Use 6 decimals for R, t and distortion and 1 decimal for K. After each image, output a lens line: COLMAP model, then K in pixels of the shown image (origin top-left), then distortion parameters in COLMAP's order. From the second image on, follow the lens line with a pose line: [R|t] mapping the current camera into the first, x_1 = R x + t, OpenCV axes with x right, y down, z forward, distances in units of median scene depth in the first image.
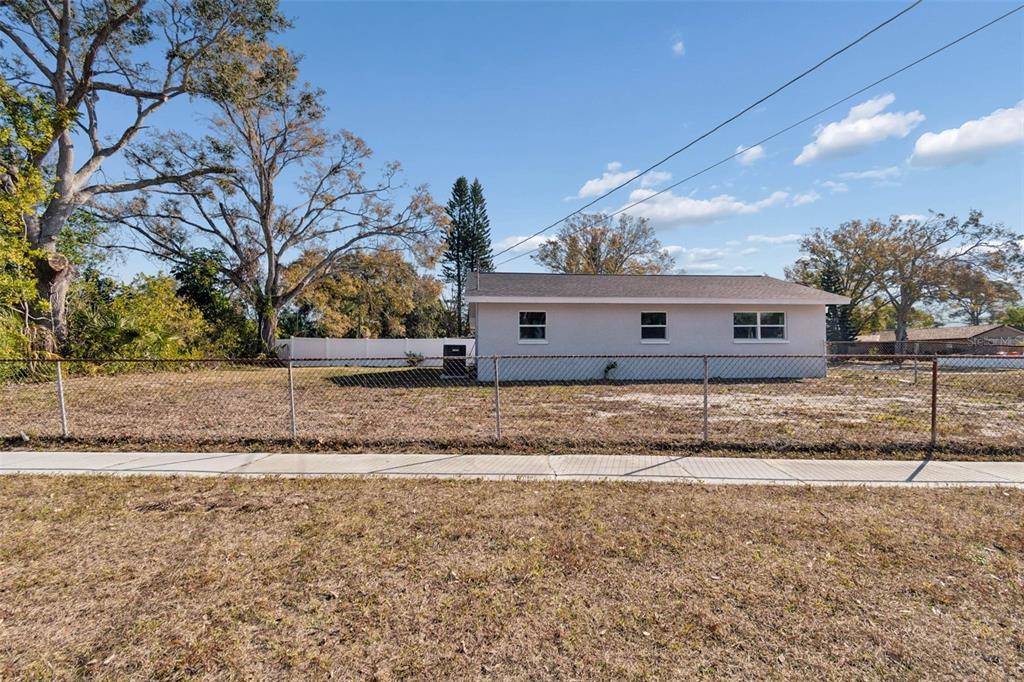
lens RADIAL K [[474.4, 0, 514.5], [0, 474.4, 343.9], [0, 0, 1]] dist [0.004338, -0.000169]
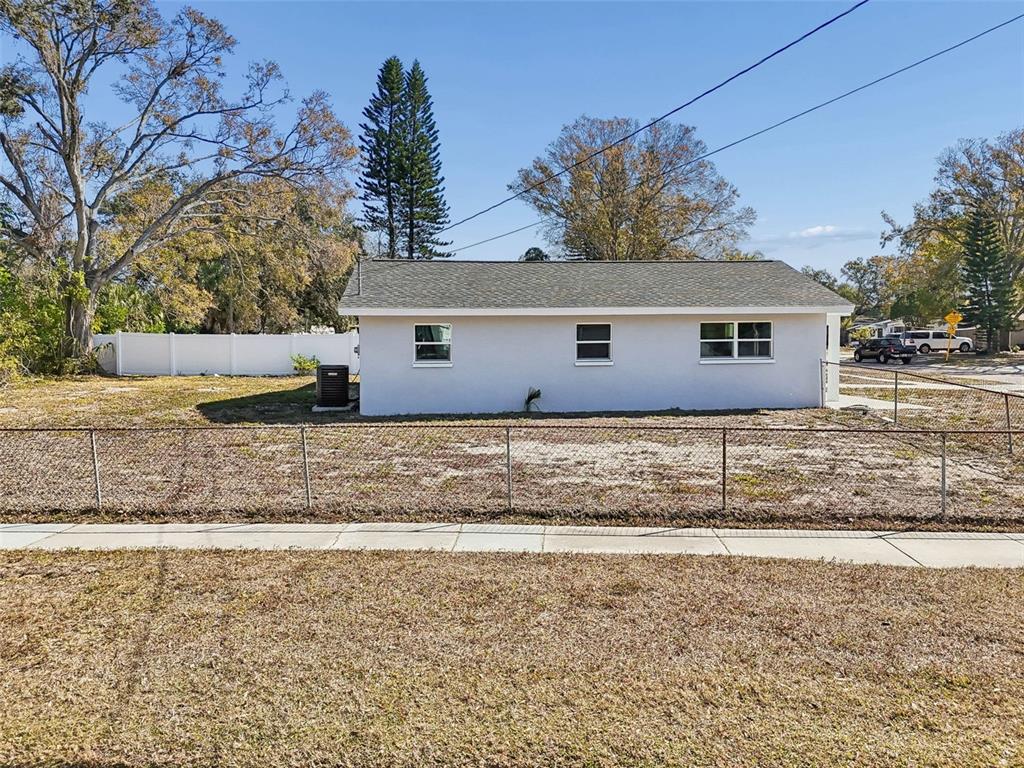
lens RADIAL K [[781.3, 0, 514.8], [0, 781.3, 368.0], [0, 0, 1]] dist [0.079069, -0.071691]
pose [[0.999907, 0.000007, 0.013613, 0.071281], [-0.000934, 0.997681, 0.068060, -0.038742], [-0.013581, -0.068067, 0.997588, -0.121184]]
